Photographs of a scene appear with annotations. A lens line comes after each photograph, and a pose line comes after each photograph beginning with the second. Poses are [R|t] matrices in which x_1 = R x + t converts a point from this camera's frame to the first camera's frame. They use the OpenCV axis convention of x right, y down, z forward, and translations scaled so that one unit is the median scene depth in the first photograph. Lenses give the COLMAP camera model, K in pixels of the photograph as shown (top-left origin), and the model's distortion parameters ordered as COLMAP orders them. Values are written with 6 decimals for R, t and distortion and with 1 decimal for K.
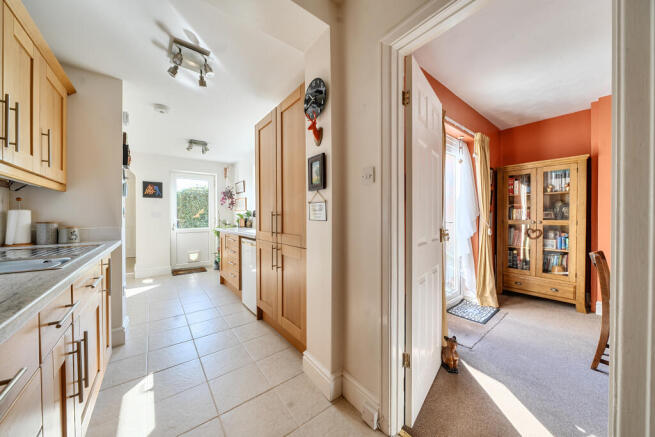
lens RADIAL K [[222.5, 0, 324.5], [0, 222.5, 217.6], [0, 0, 1]] dist [-0.001282, 0.000006]
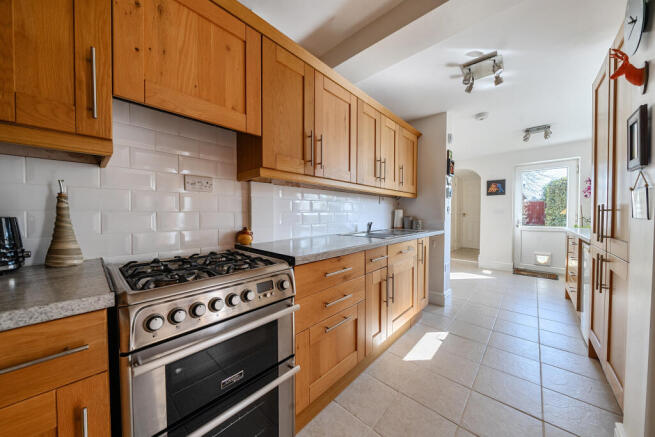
lens RADIAL K [[222.5, 0, 324.1], [0, 222.5, 217.9], [0, 0, 1]] dist [-0.001282, 0.000006]
pose [[0.169328, 0.020069, -0.985355, 0.294283], [-0.003227, 0.999799, 0.019809, -0.000095], [0.985554, -0.000175, 0.169359, 0.040739]]
